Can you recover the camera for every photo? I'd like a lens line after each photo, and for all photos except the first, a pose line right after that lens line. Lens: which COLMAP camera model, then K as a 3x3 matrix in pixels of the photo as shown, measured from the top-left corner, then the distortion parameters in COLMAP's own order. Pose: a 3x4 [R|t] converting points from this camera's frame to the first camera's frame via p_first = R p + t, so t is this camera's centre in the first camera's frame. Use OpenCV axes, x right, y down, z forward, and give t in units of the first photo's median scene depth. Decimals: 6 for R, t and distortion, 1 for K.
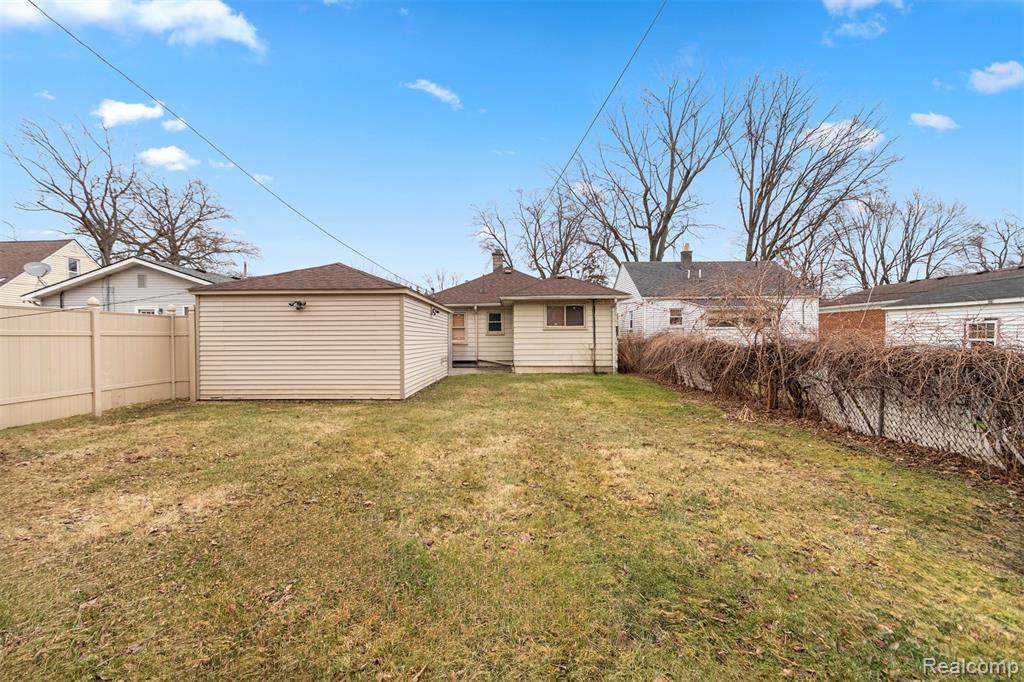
lens RADIAL K [[477.6, 0, 495.4], [0, 477.6, 337.2], [0, 0, 1]] dist [0.001644, 0.000150]
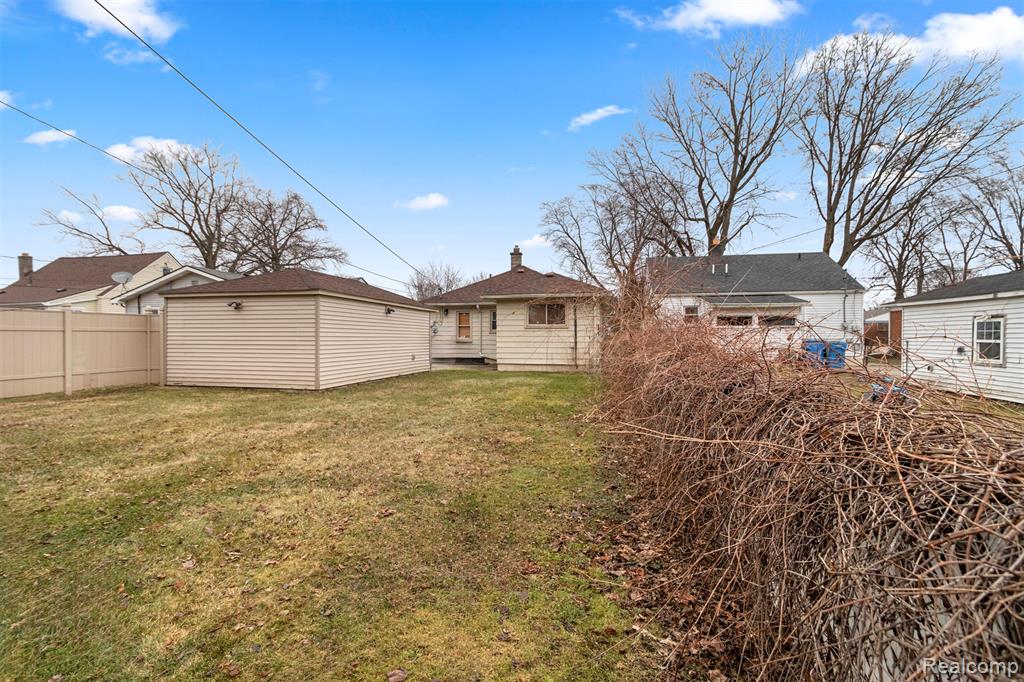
lens RADIAL K [[477.6, 0, 495.4], [0, 477.6, 337.2], [0, 0, 1]] dist [0.001644, 0.000150]
pose [[0.978222, 0.007048, -0.207443, 0.233658], [-0.006662, 0.999975, 0.002560, 0.001348], [0.207456, -0.001122, 0.978244, 0.000246]]
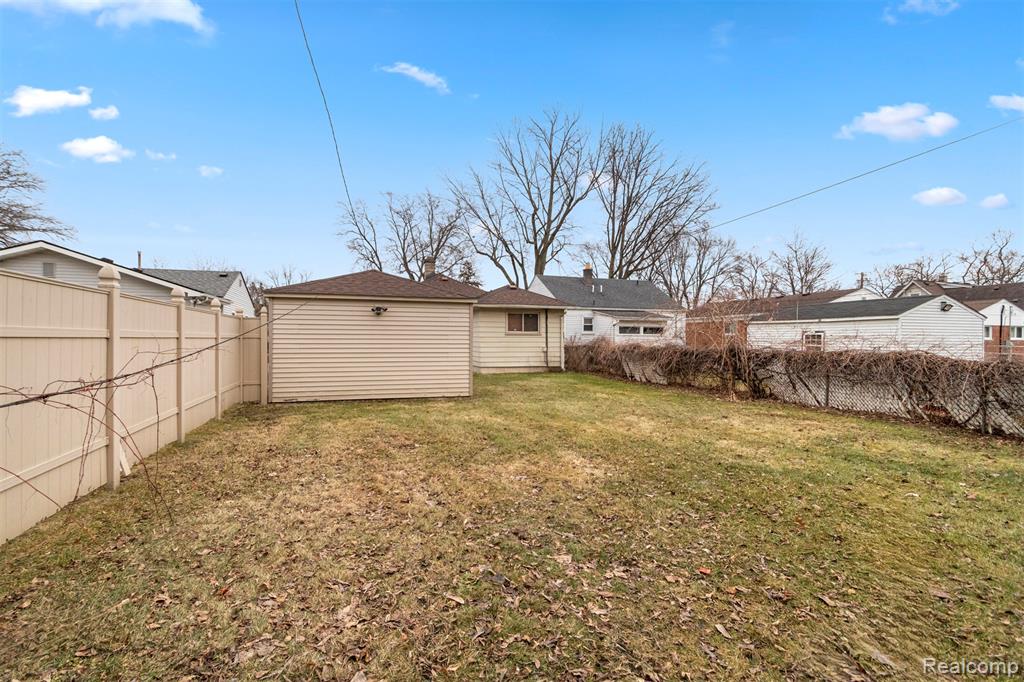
lens RADIAL K [[477.9, 0, 496.2], [0, 477.9, 331.5], [0, 0, 1]] dist [-0.001150, -0.000141]
pose [[0.943487, 0.014497, 0.331093, -0.273828], [-0.008716, 0.999783, -0.018939, -0.001208], [-0.331295, 0.014983, 0.943408, -0.049803]]
